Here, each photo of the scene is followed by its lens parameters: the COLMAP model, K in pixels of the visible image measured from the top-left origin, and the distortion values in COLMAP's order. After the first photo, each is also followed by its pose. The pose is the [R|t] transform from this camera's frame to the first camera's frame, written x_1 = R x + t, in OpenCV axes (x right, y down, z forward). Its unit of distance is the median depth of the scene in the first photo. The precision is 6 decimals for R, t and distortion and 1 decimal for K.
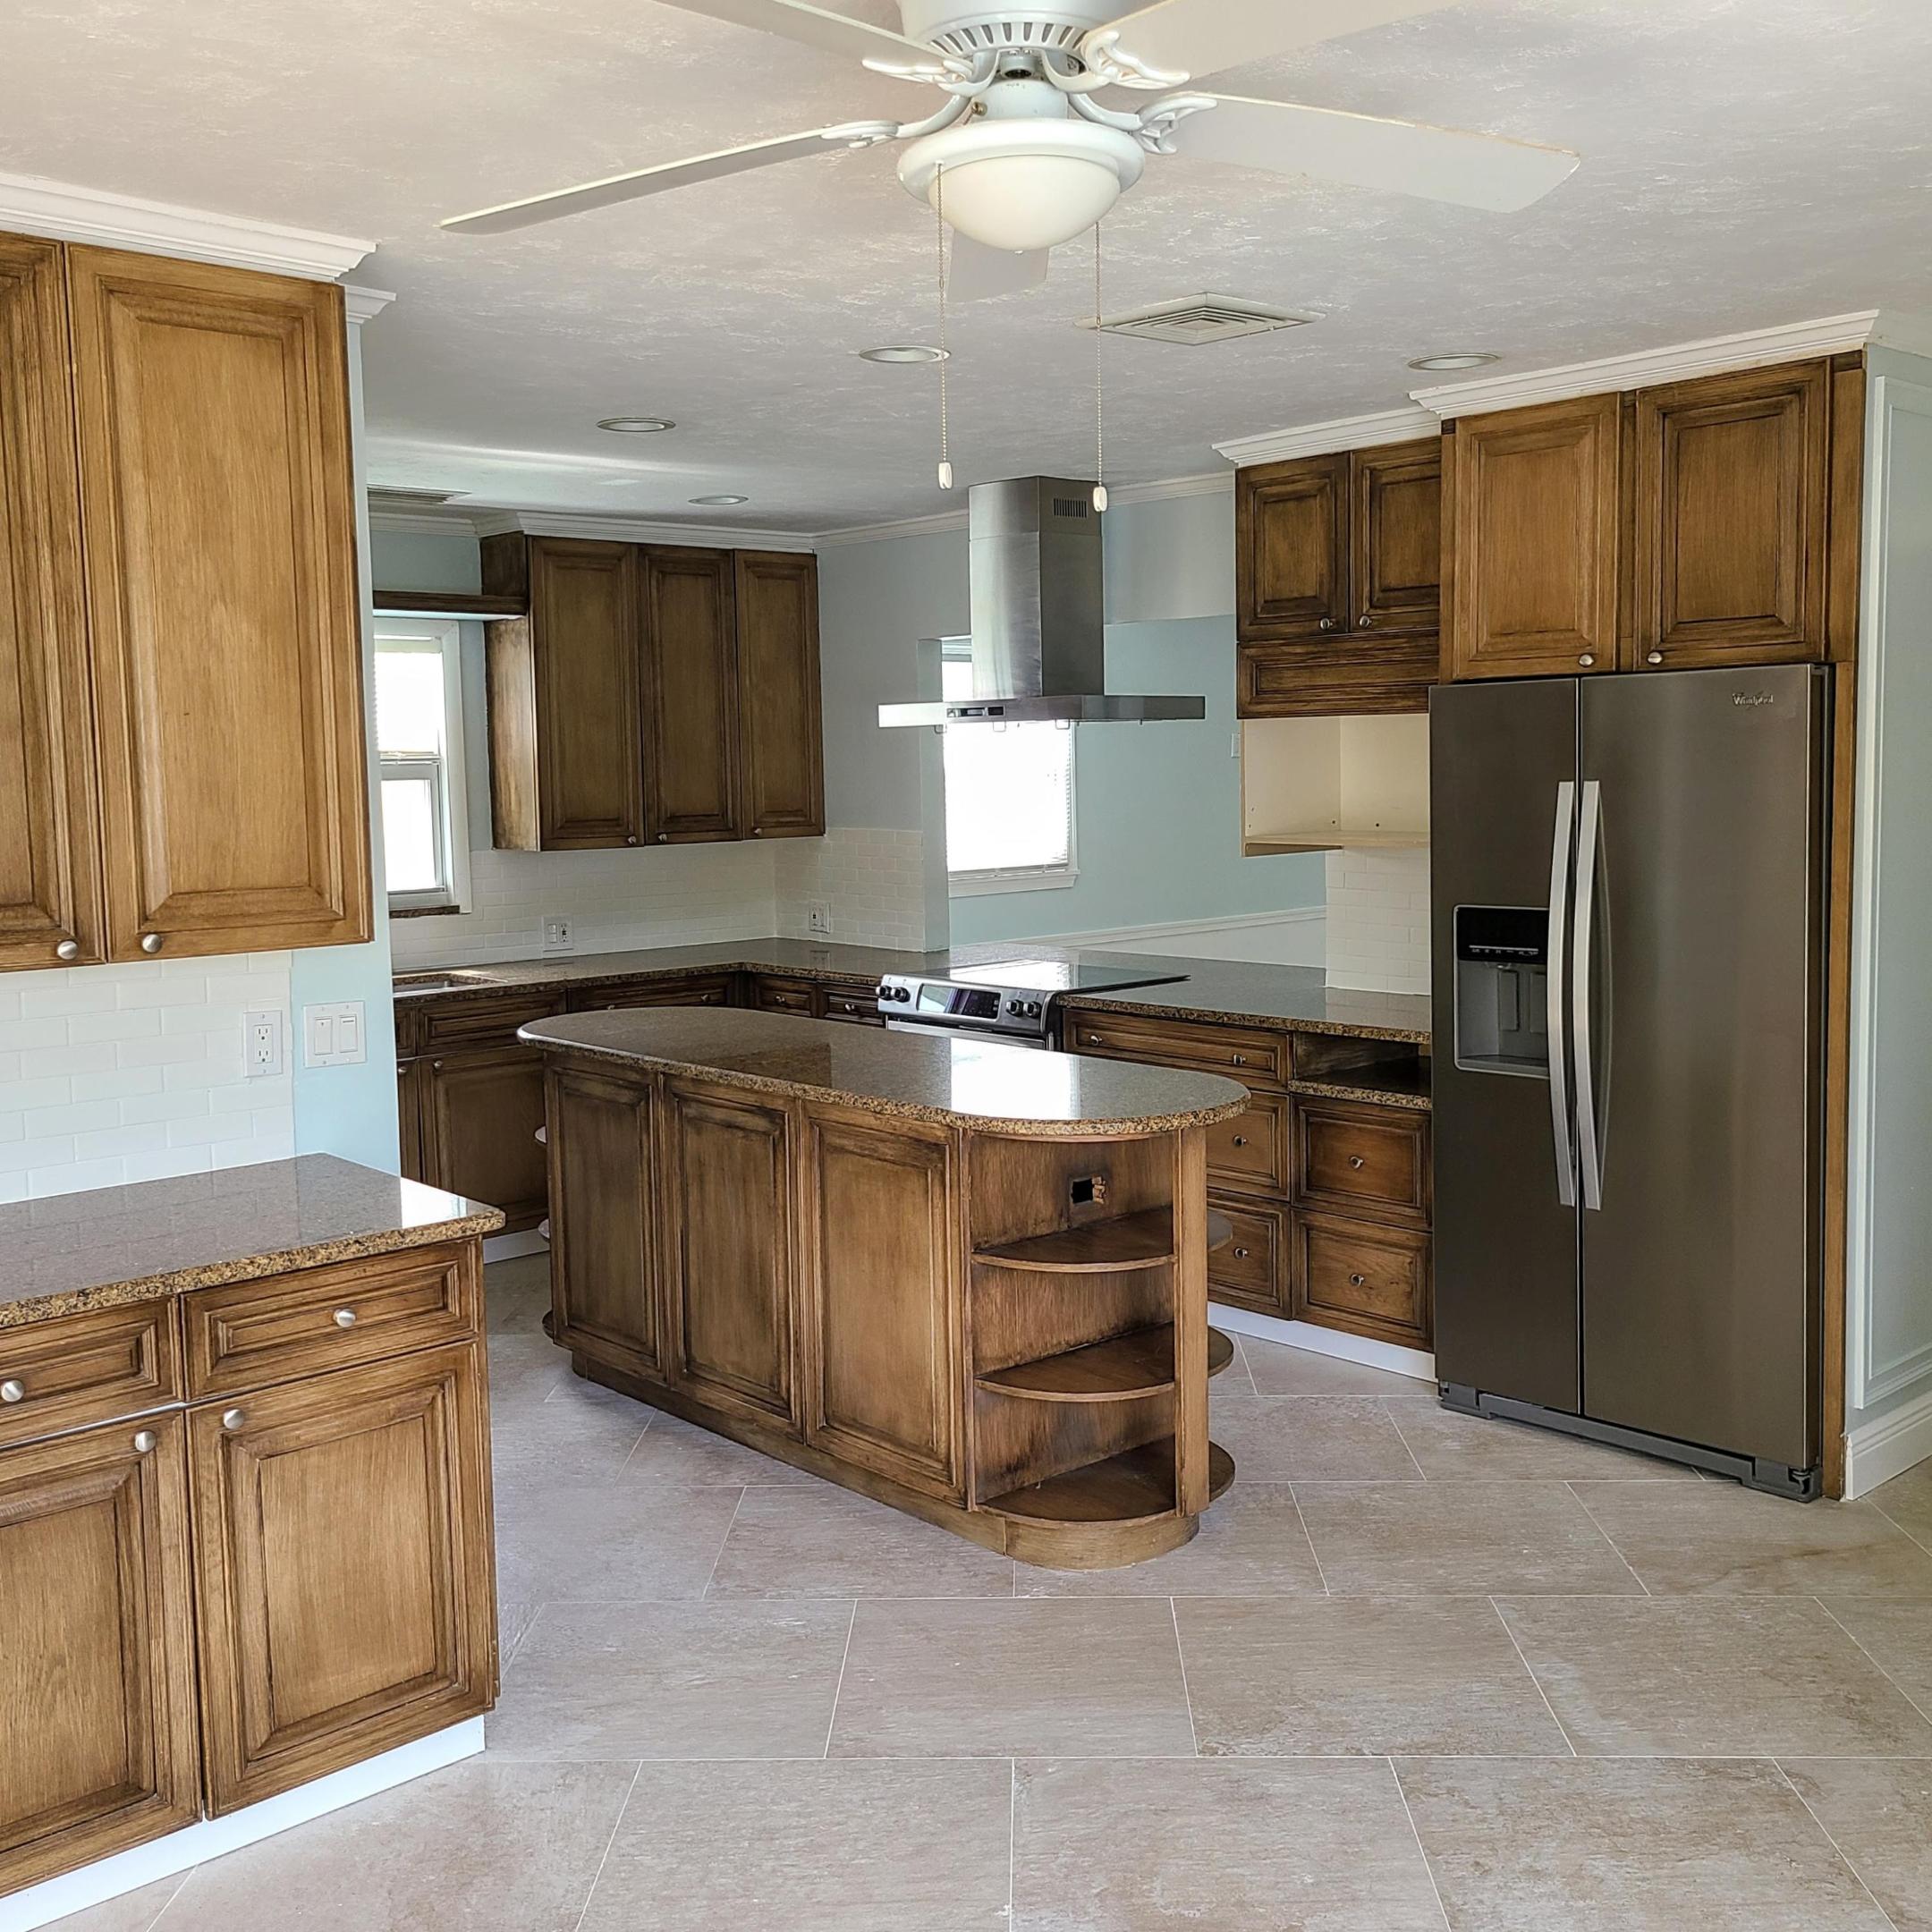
lens RADIAL K [[1985.8, 0, 966.0], [0, 1985.8, 966.0], [0, 0, 1]] dist [0.032143, 0.006042]
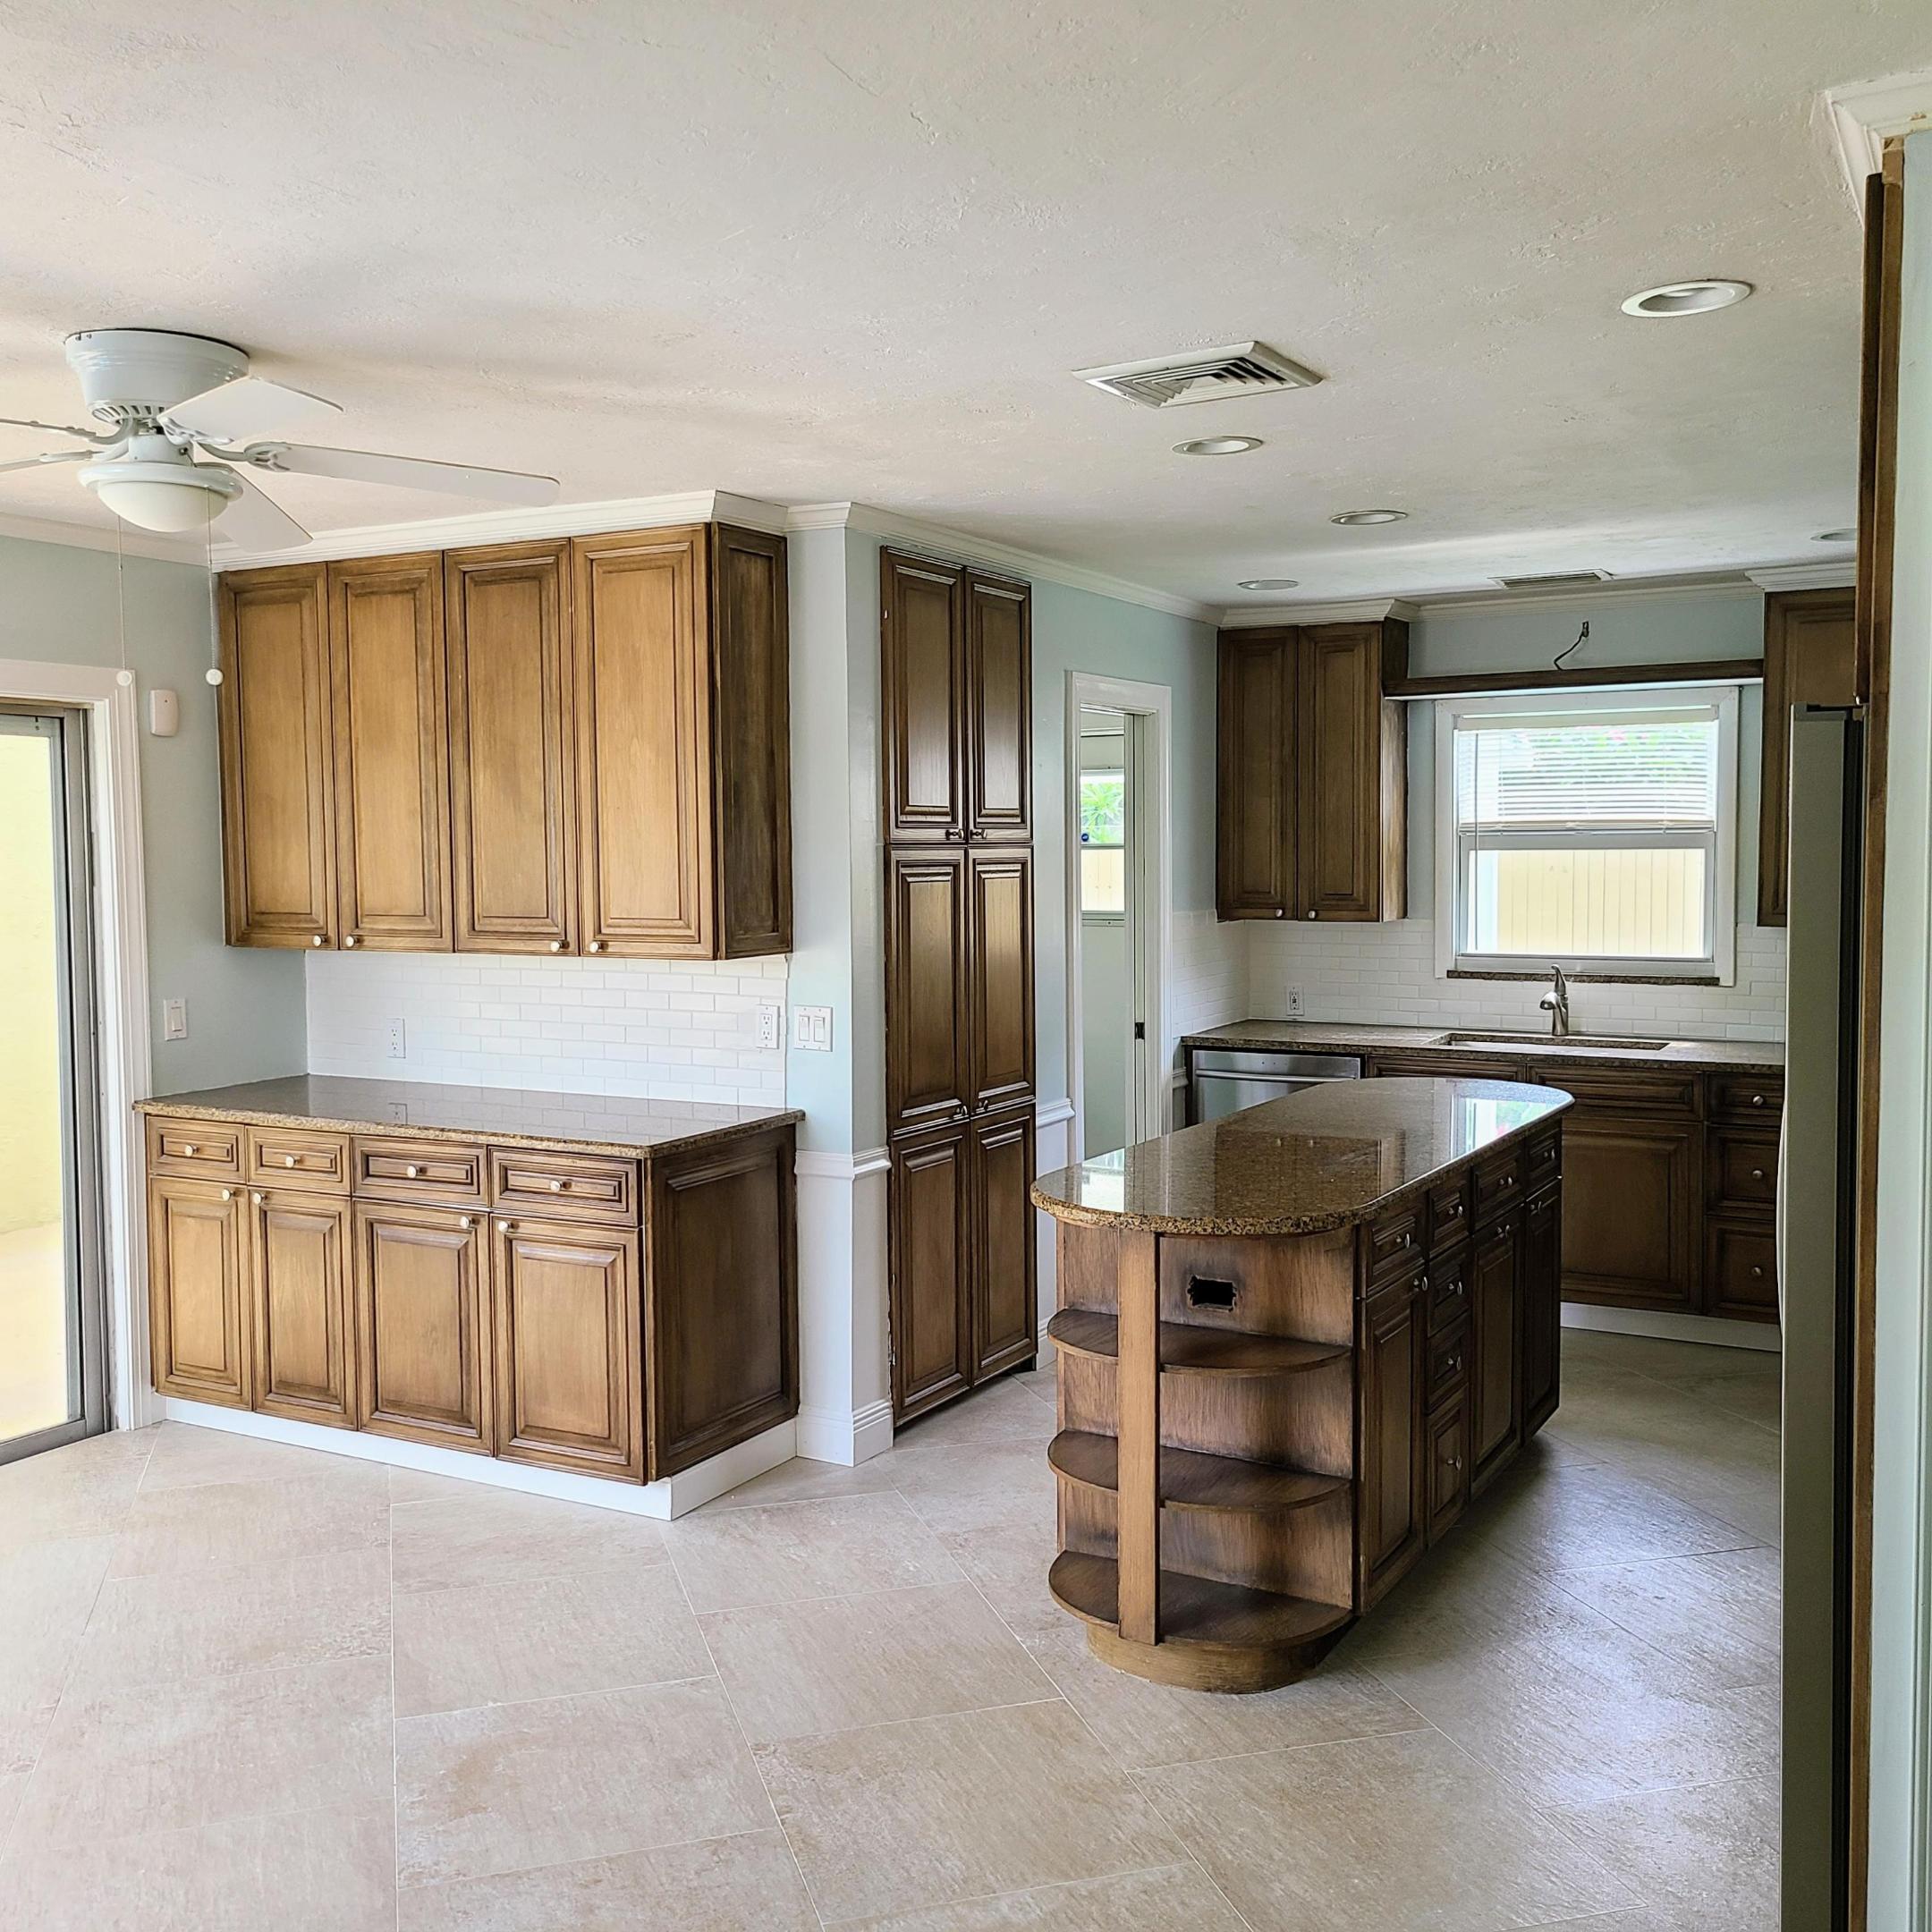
lens RADIAL K [[1946.0, 0, 966.0], [0, 1946.0, 966.0], [0, 0, 1]] dist [0.029680, 0.020113]
pose [[0.307145, 0.076027, -0.948621, 0.999235], [-0.098383, 0.994000, 0.047810, -0.084093], [0.946564, 0.078643, 0.312782, 0.643723]]
